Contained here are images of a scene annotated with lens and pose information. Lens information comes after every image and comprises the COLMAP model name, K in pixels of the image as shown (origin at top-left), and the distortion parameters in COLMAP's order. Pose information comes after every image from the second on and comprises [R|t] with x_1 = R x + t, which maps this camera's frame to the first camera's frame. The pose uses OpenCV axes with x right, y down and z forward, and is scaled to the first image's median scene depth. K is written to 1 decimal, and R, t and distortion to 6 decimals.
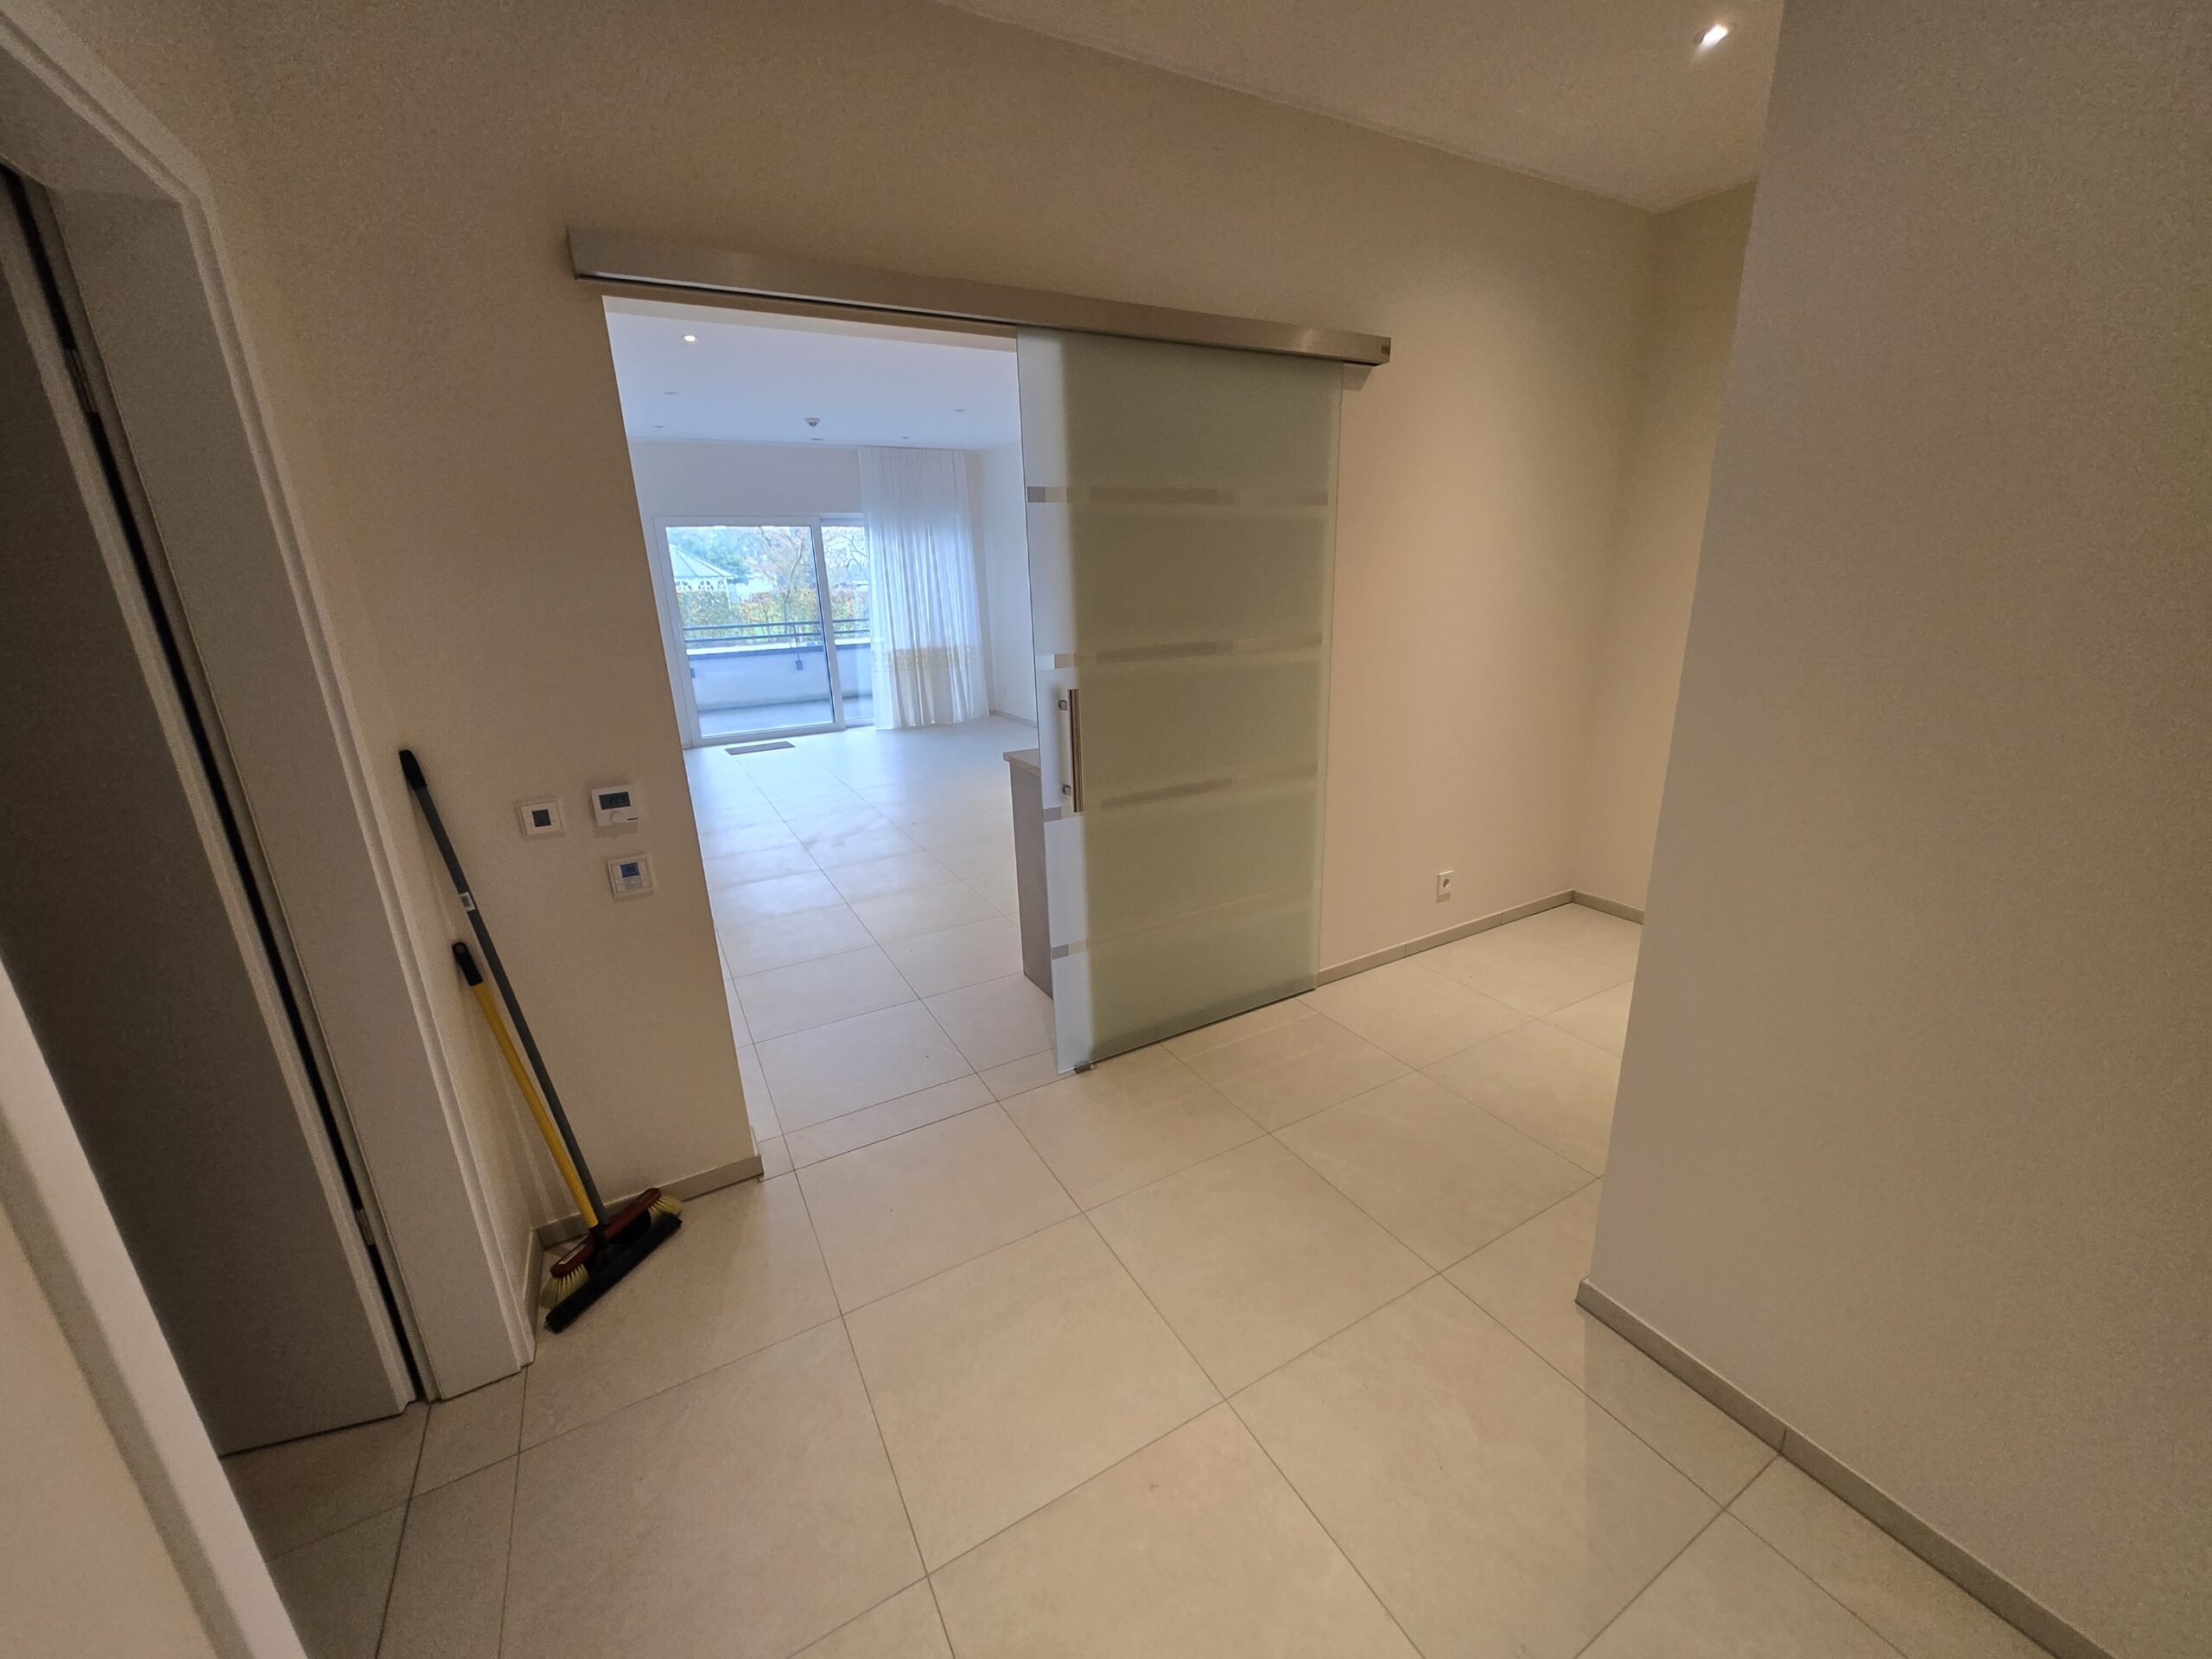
lens RADIAL K [[862.1, 0, 1106.0], [0, 862.1, 829.5], [0, 0, 1]] dist [-0.000025, -0.000124]
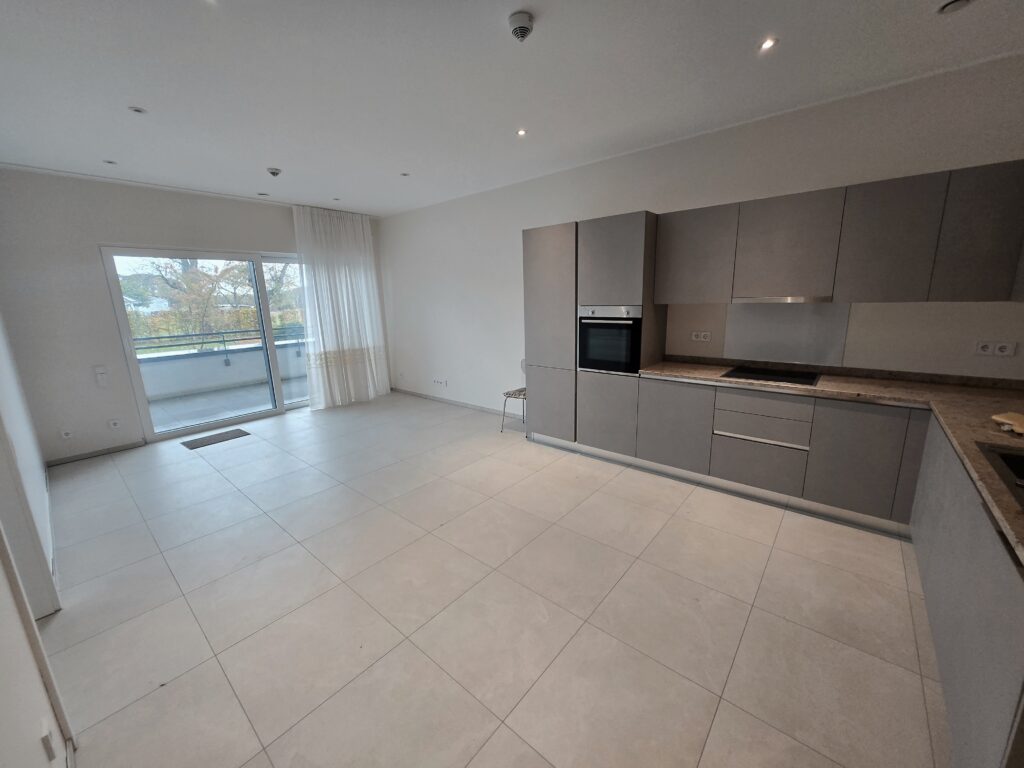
lens RADIAL K [[399.1, 0, 512.0], [0, 399.1, 384.0], [0, 0, 1]] dist [-0.000025, -0.000124]
pose [[0.939471, -0.059753, 0.337377, -0.180111], [0.089495, 0.993287, -0.073289, -0.082078], [-0.330733, 0.099046, 0.938512, 0.304160]]
